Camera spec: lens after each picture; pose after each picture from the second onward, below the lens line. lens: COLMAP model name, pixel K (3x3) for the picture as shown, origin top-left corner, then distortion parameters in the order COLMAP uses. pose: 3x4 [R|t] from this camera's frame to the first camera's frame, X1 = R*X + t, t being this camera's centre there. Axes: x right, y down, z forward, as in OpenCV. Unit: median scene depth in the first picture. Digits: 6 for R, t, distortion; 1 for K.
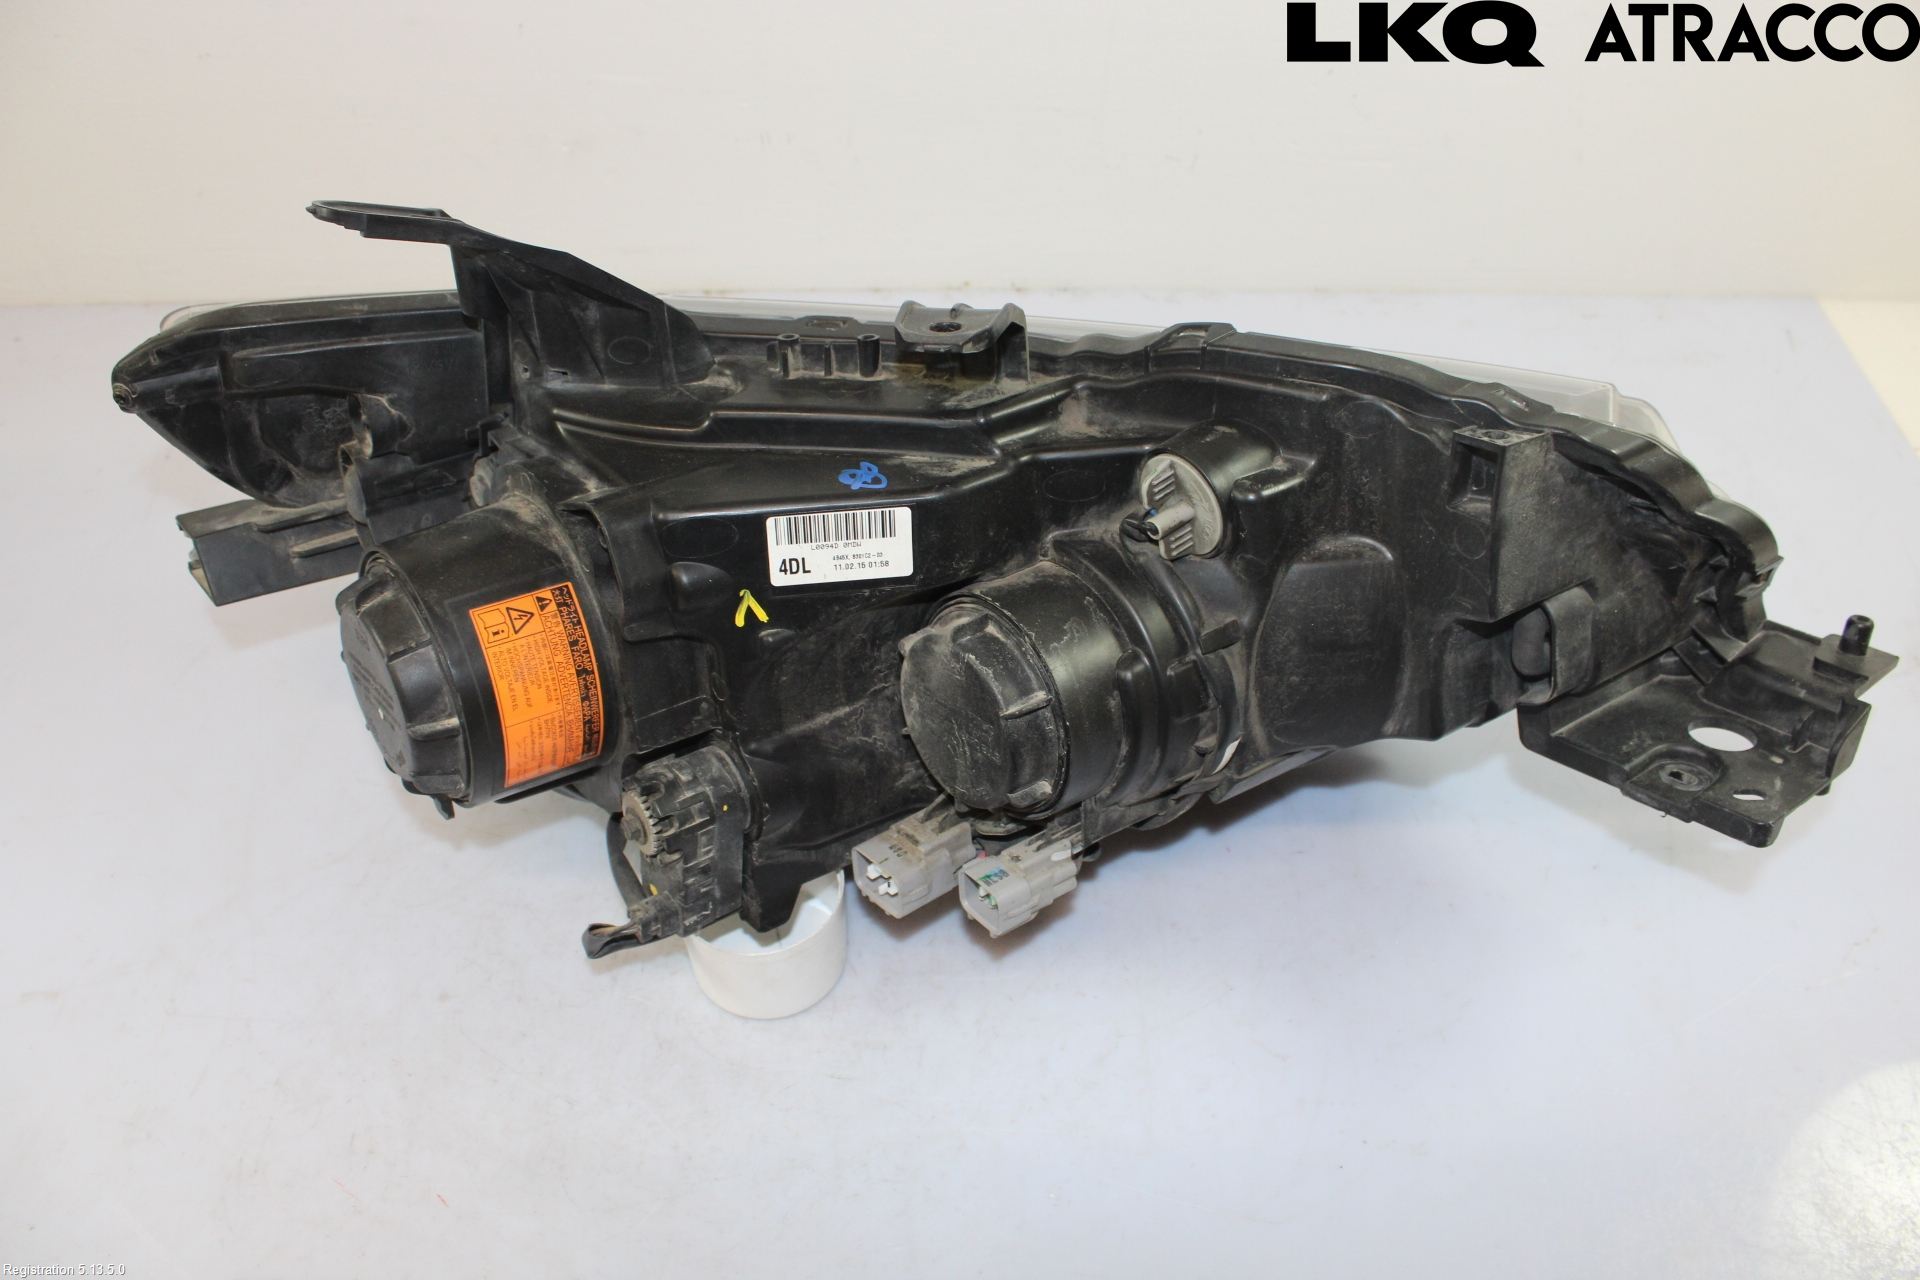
lens RADIAL K [[1529.4, 0, 960.0], [0, 1529.4, 640.0], [0, 0, 1]] dist [-0.118345, -0.000333]
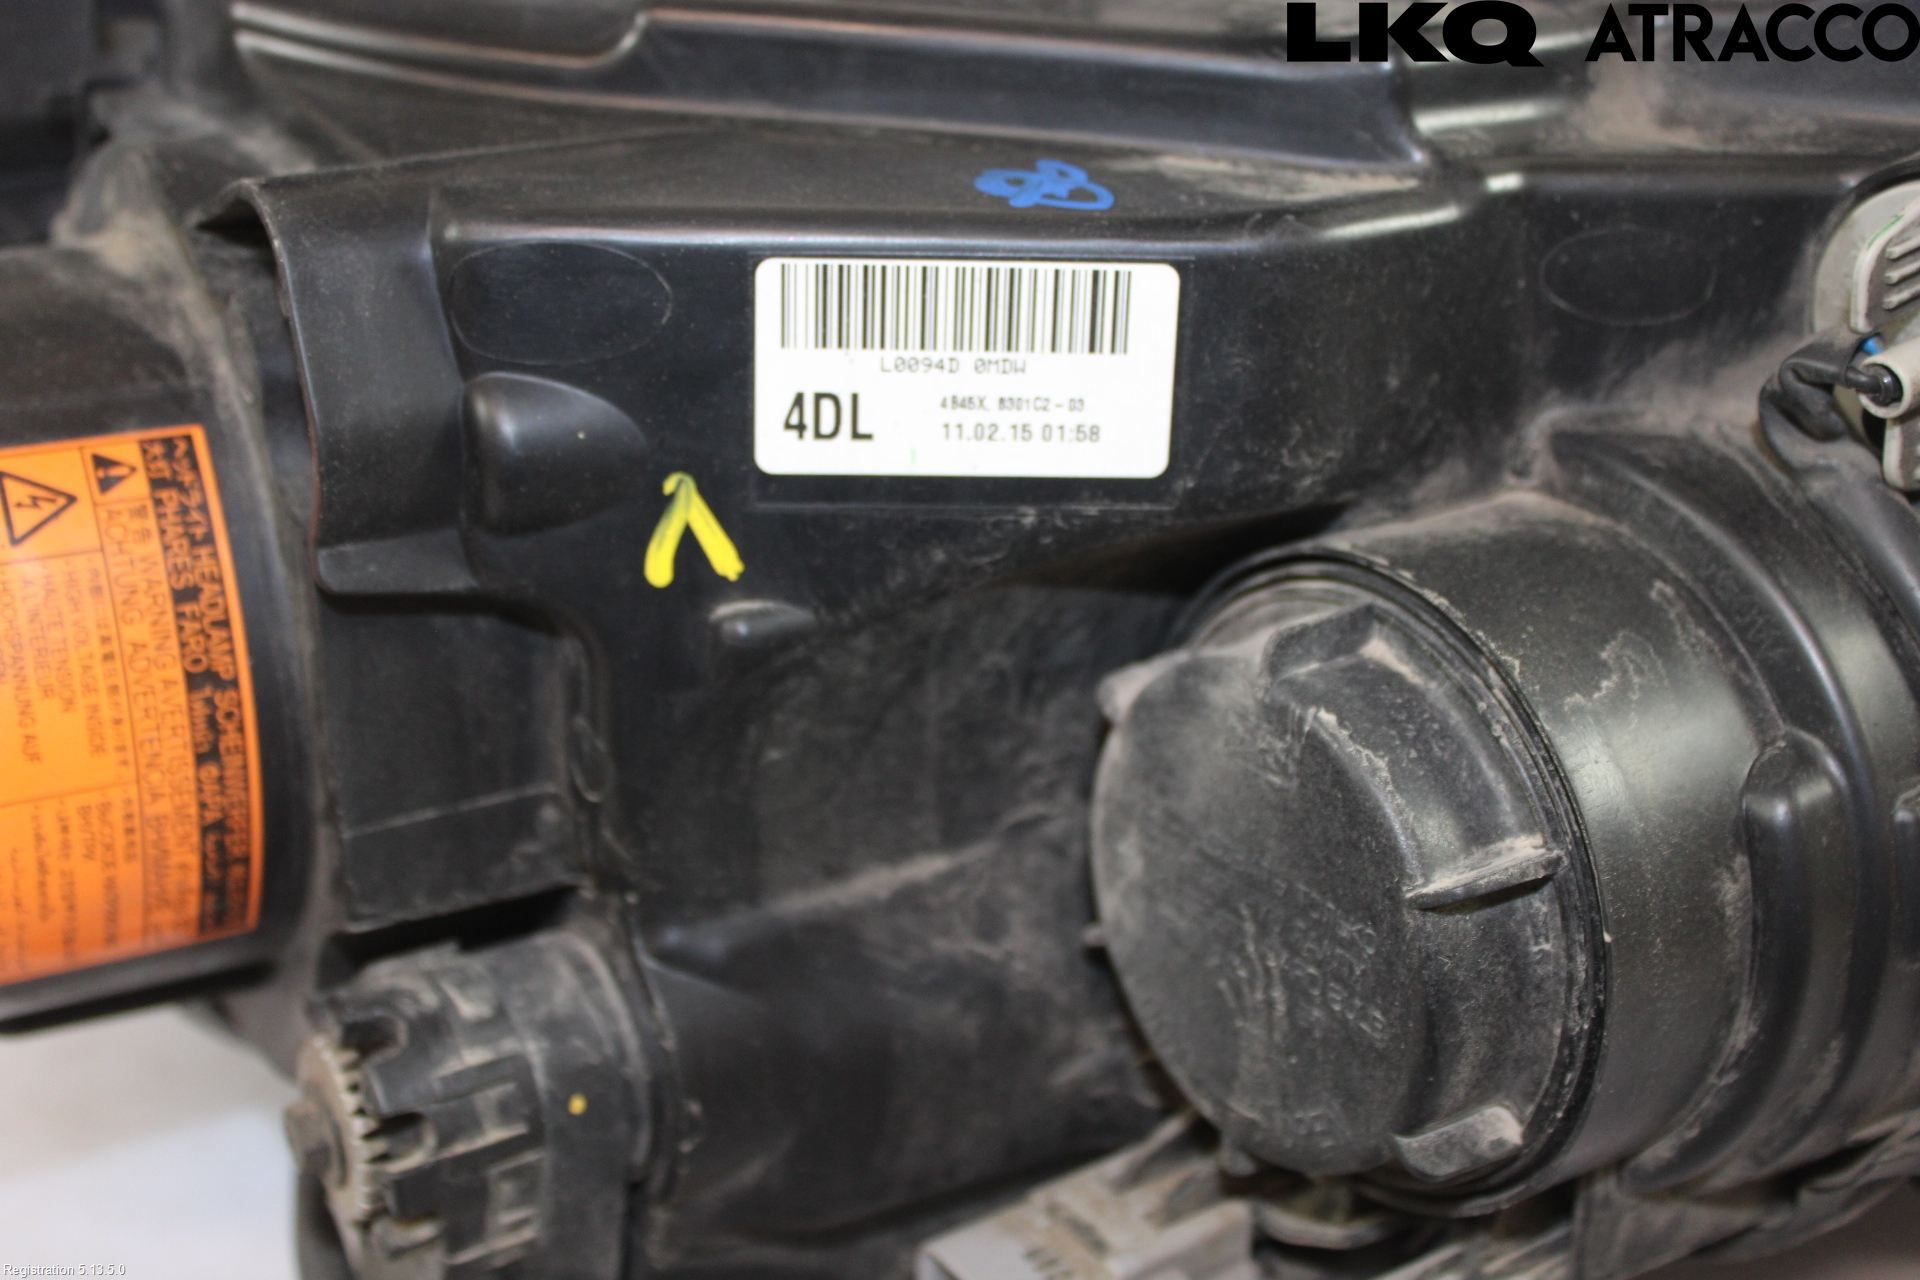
lens RADIAL K [[2333.6, 0, 960.0], [0, 2333.6, 640.0], [0, 0, 1]] dist [-0.074248, 0.034141]
pose [[0.995047, 0.075487, -0.064680, -0.039507], [-0.081308, 0.992372, -0.092662, 0.046673], [0.057192, 0.097462, 0.993595, 0.467557]]
